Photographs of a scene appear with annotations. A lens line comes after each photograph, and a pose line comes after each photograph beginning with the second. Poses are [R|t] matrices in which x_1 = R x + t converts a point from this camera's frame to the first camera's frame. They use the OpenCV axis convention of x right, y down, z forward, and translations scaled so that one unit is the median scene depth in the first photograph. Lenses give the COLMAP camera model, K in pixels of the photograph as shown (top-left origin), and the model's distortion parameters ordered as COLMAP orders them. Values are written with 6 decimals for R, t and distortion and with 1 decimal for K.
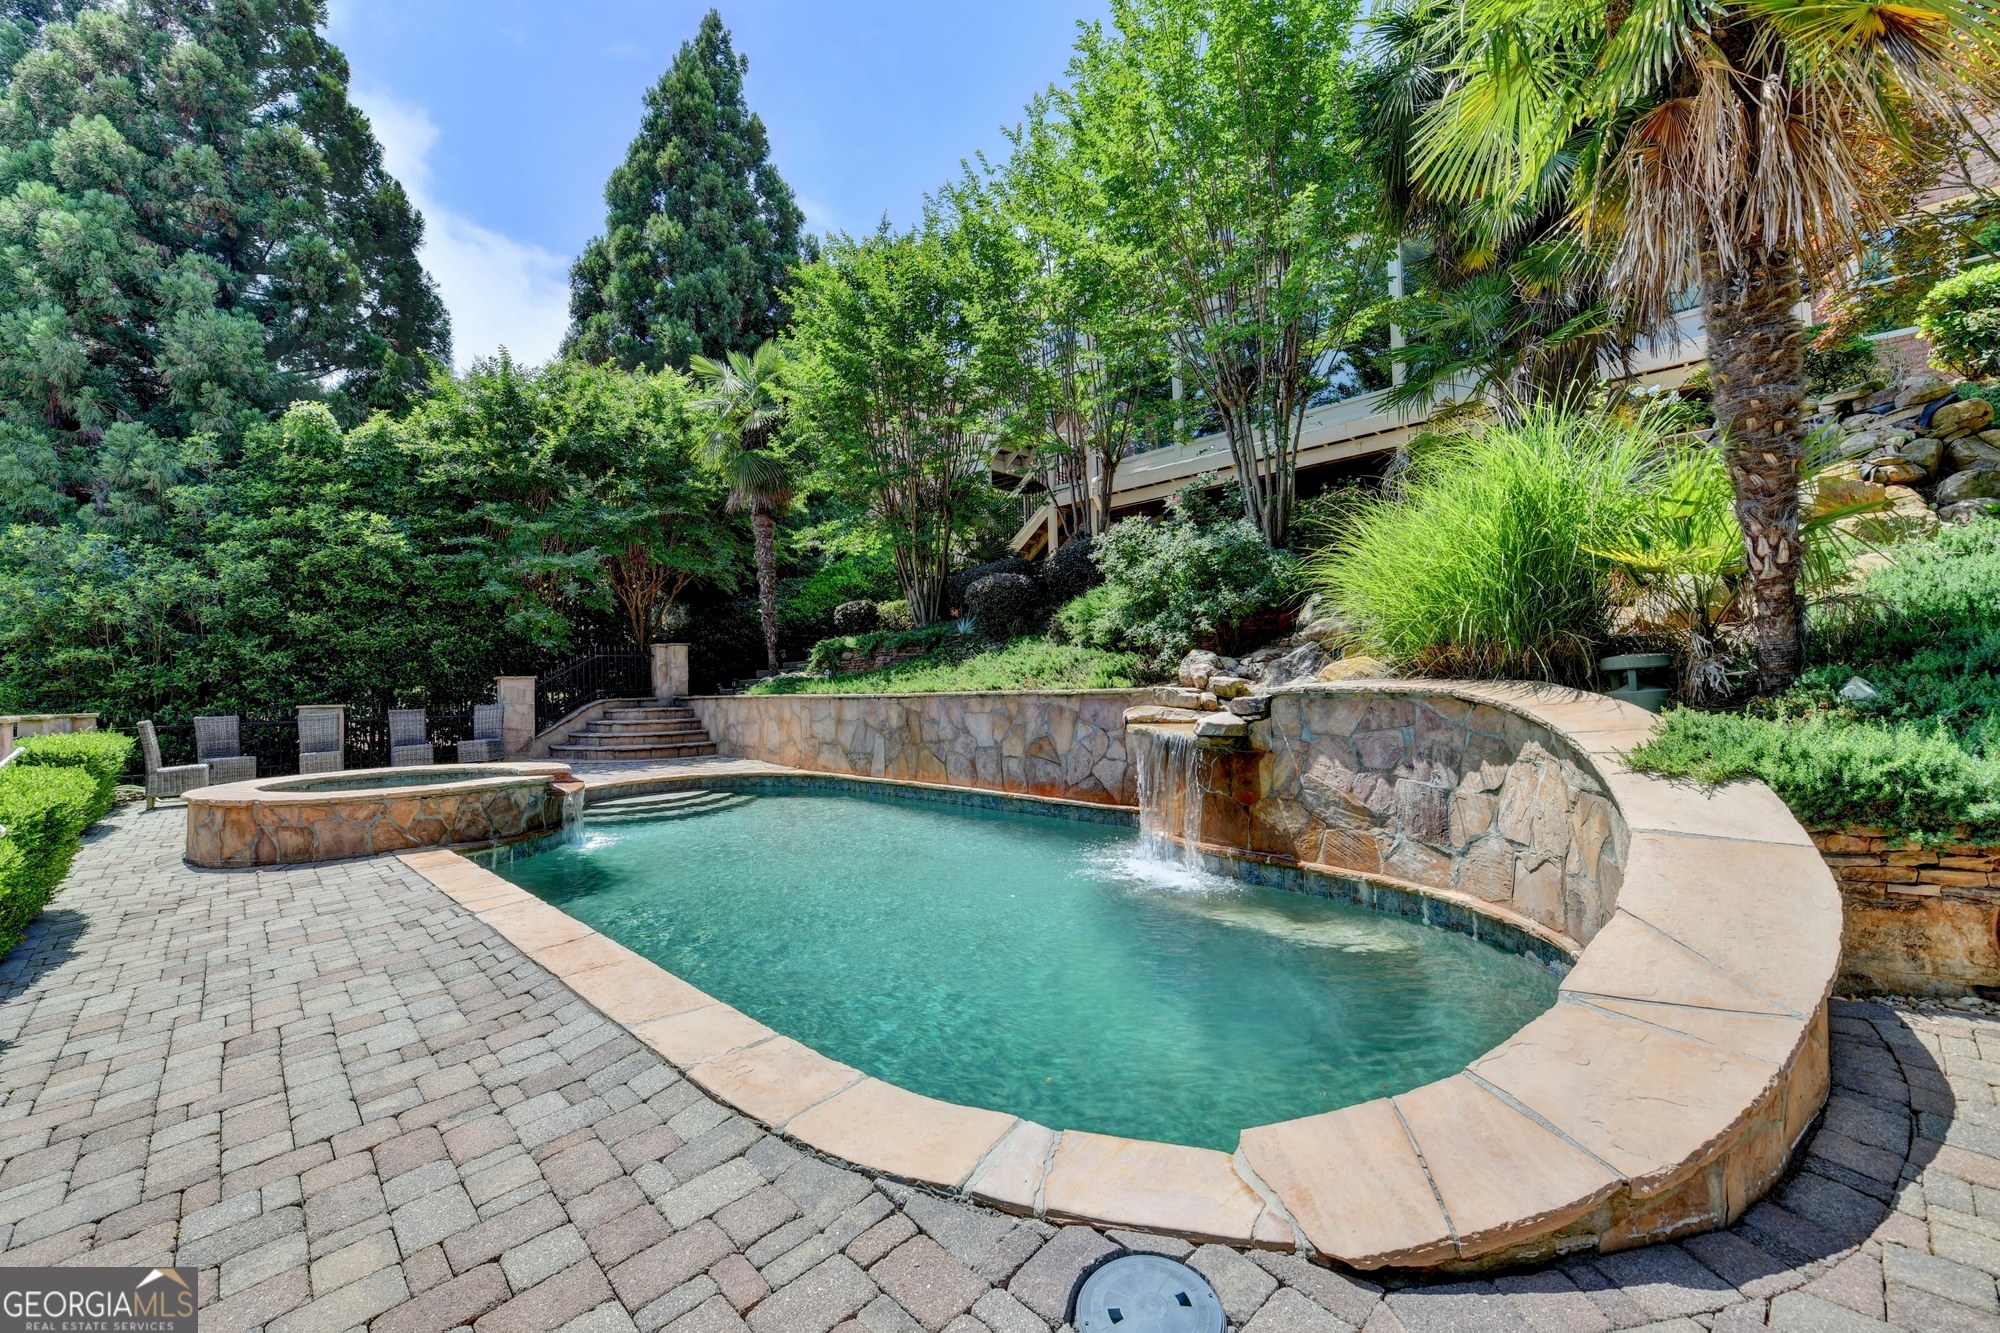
lens RADIAL K [[745.4, 0, 1000.0], [0, 745.4, 666.5], [0, 0, 1]] dist [-0.014177, -0.000348]
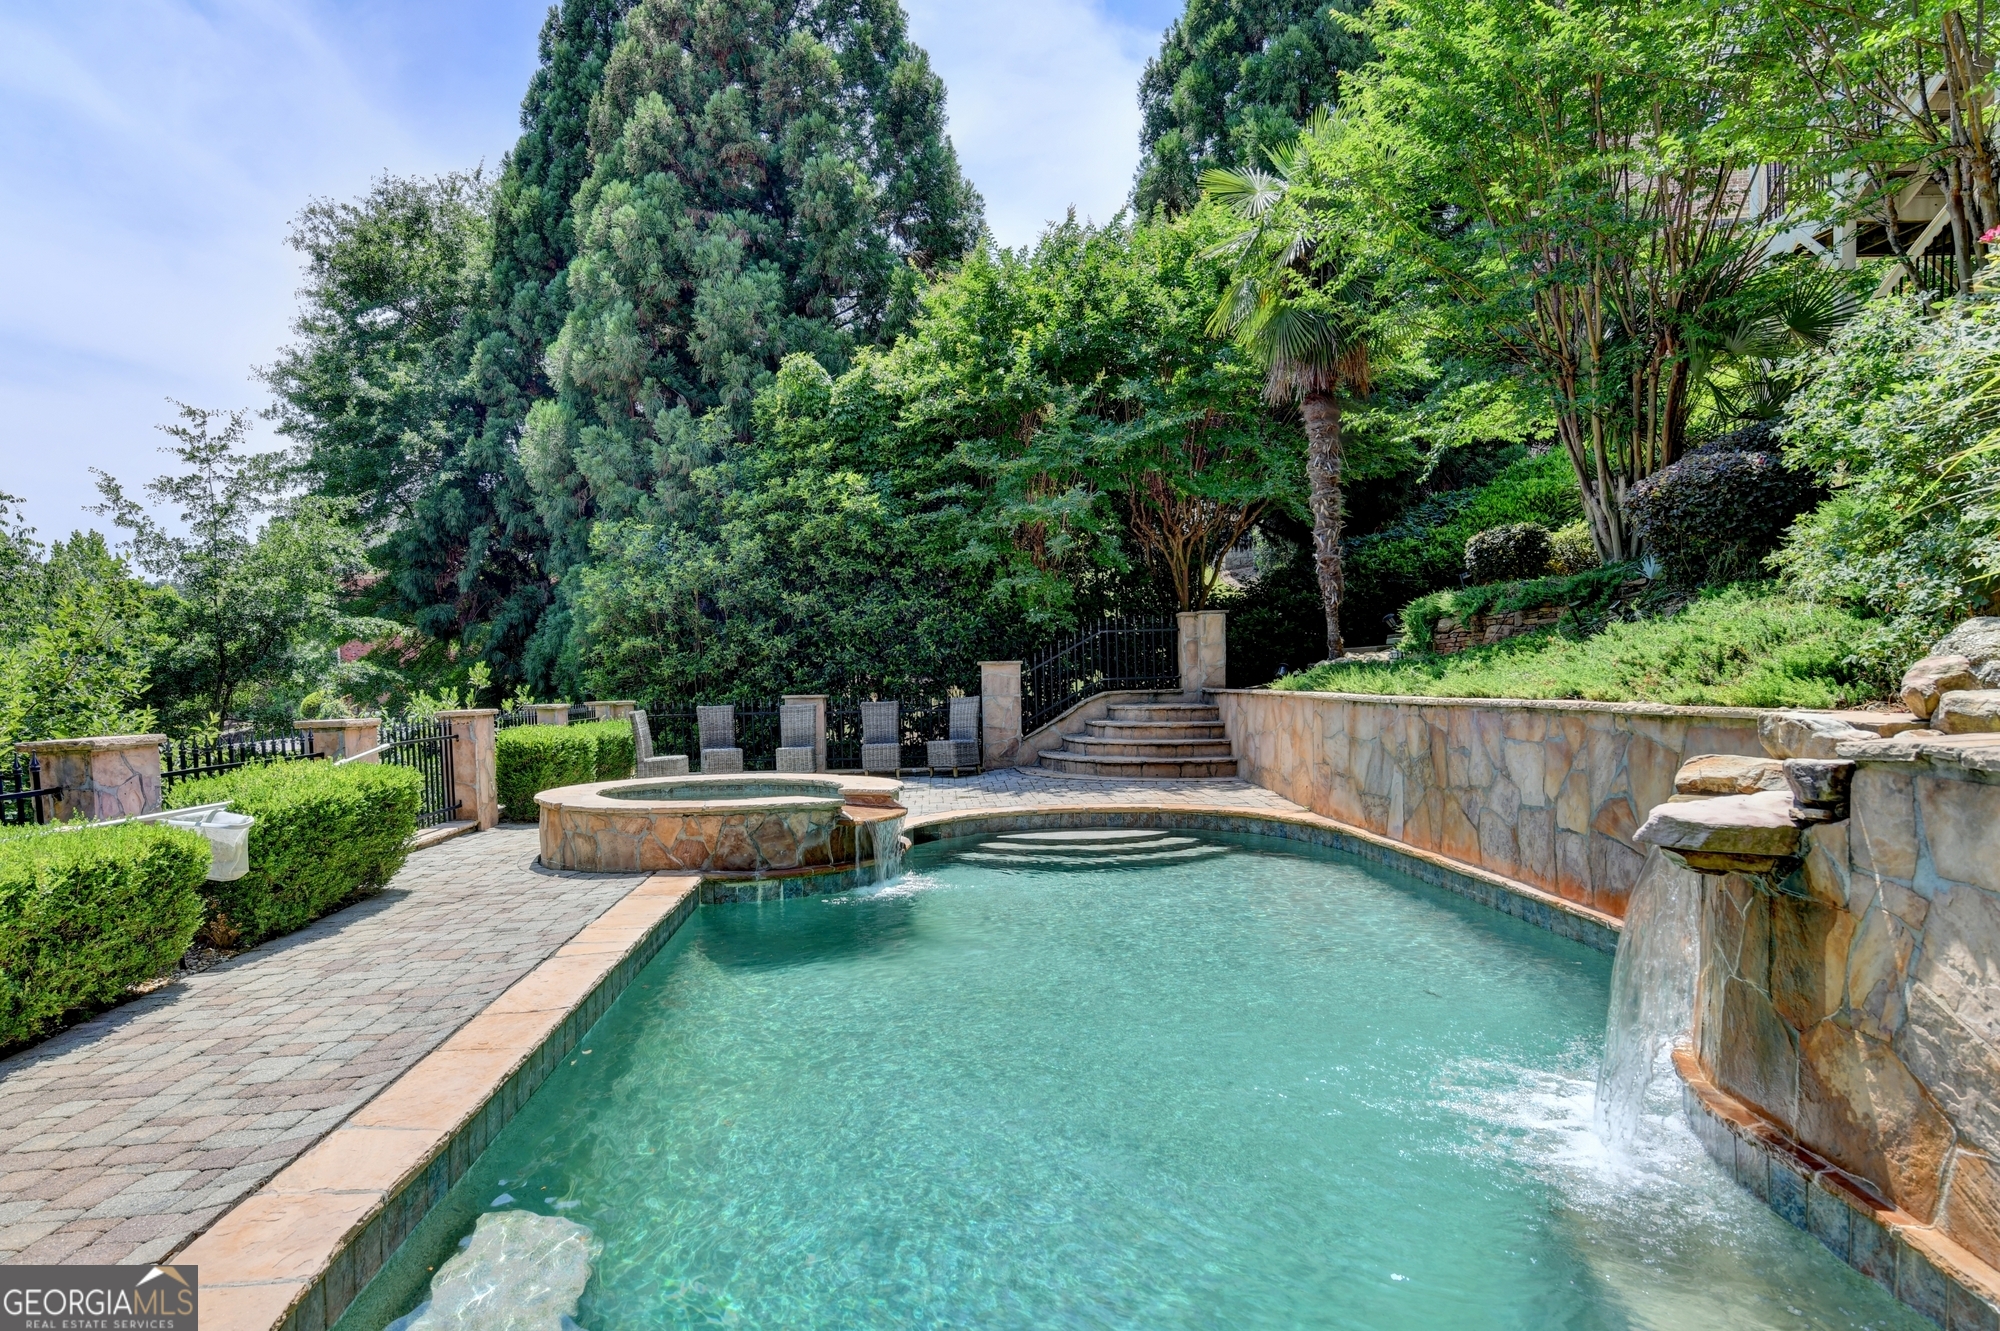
lens RADIAL K [[1147.6, 0, 1007.6], [0, 1147.6, 723.6], [0, 0, 1]] dist [0.004927, -0.000909]
pose [[0.727349, 0.040269, -0.685085, 0.217800], [0.016801, 0.996933, 0.076436, -0.015498], [0.686062, -0.067106, 0.724442, 0.135602]]
